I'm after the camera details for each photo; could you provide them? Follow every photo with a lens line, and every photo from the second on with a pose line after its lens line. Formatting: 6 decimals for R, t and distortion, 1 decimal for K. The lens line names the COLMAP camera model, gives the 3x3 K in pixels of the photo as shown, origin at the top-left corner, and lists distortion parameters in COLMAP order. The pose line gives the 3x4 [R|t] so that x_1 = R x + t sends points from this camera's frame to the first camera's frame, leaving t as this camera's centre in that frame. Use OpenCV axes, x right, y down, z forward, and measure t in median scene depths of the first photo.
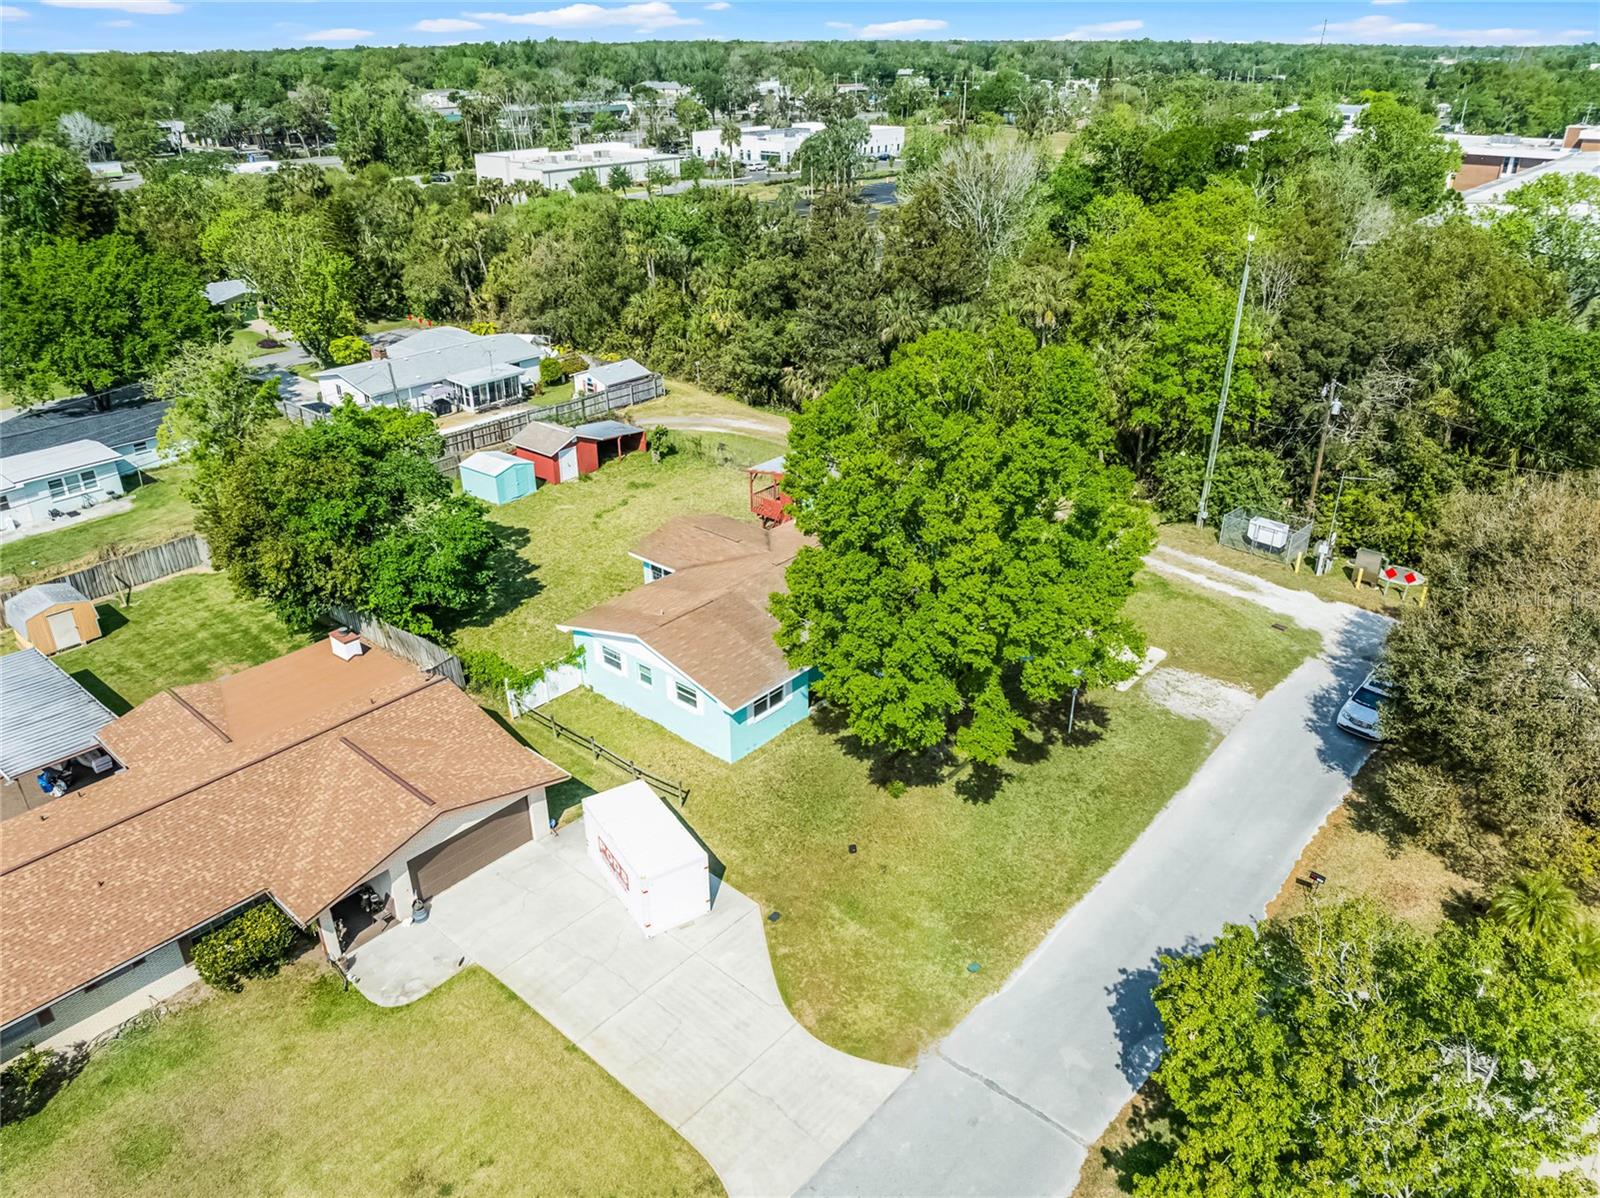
lens RADIAL K [[1124.0, 0, 800.0], [0, 1124.0, 599.0], [0, 0, 1]] dist [-0.042418, 0.015628]
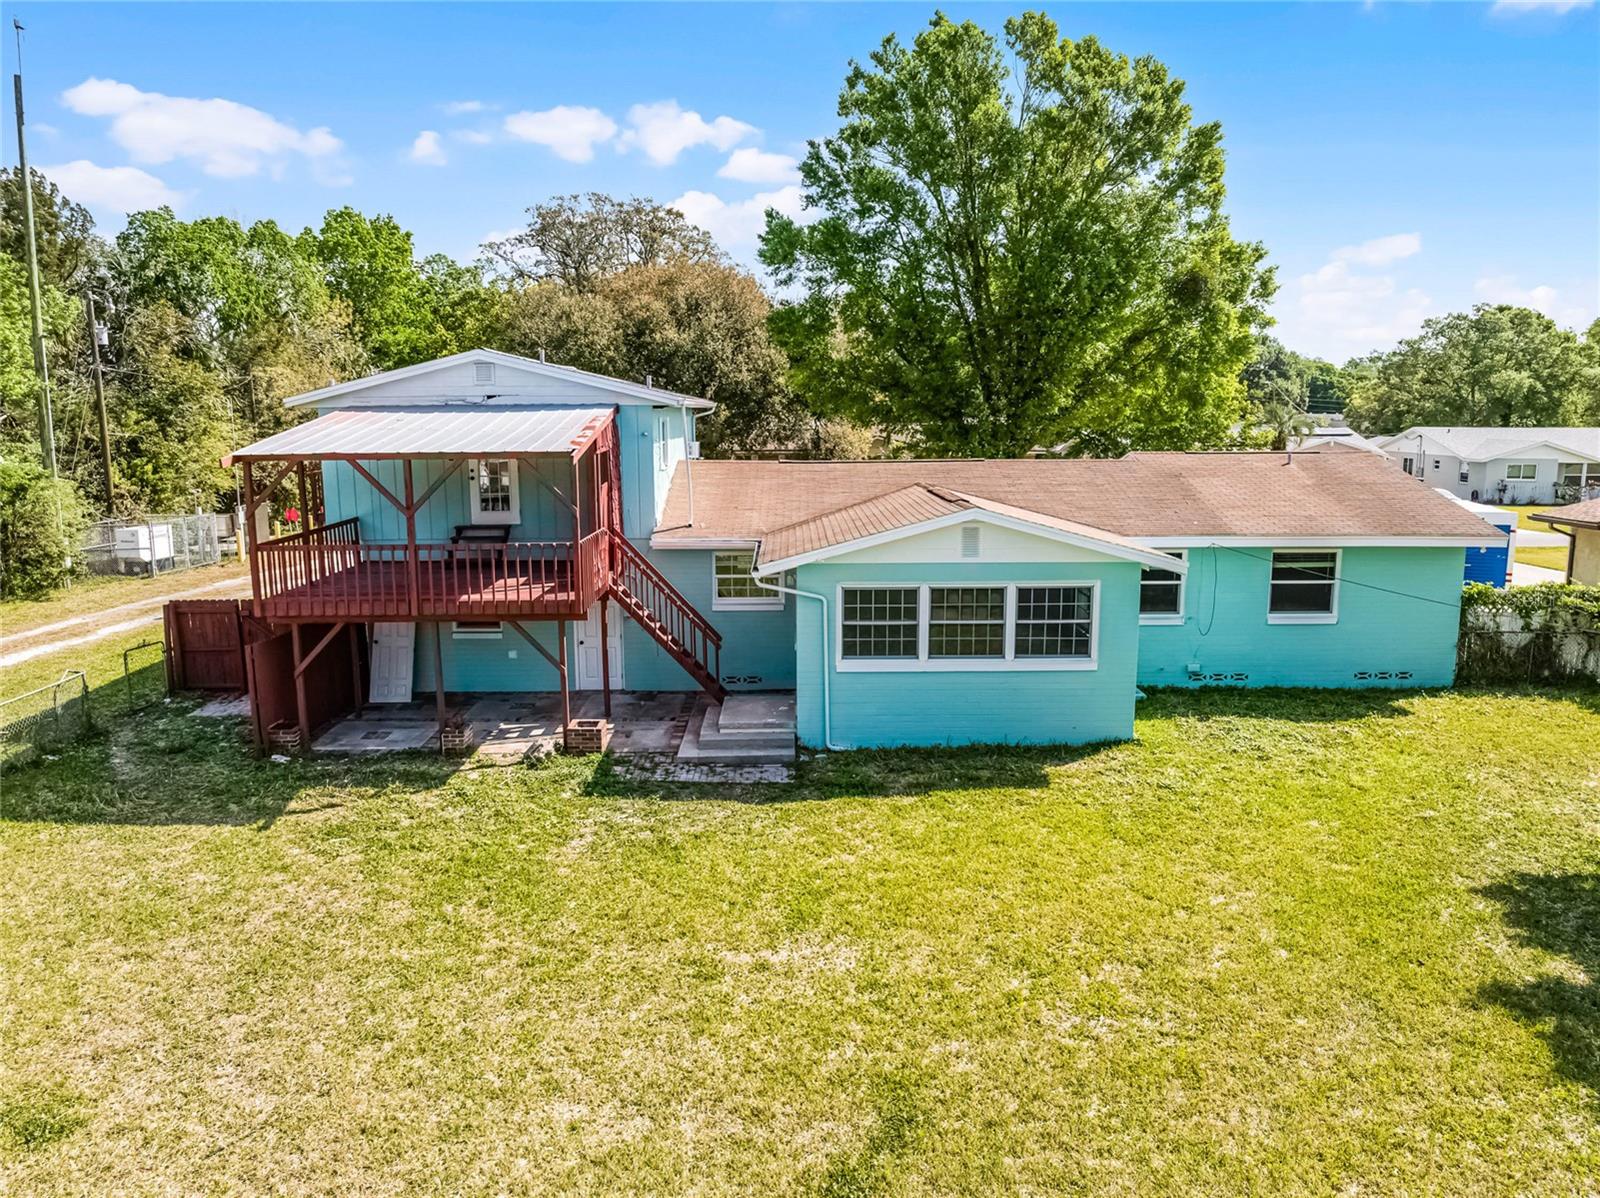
lens RADIAL K [[1124.0, 0, 800.0], [0, 1124.0, 599.0], [0, 0, 1]] dist [-0.042418, 0.015628]
pose [[-0.664609, -0.114316, 0.738395, -0.385816], [0.340156, 0.833593, 0.435220, -0.252605], [-0.665273, 0.540420, -0.515129, 1.548281]]
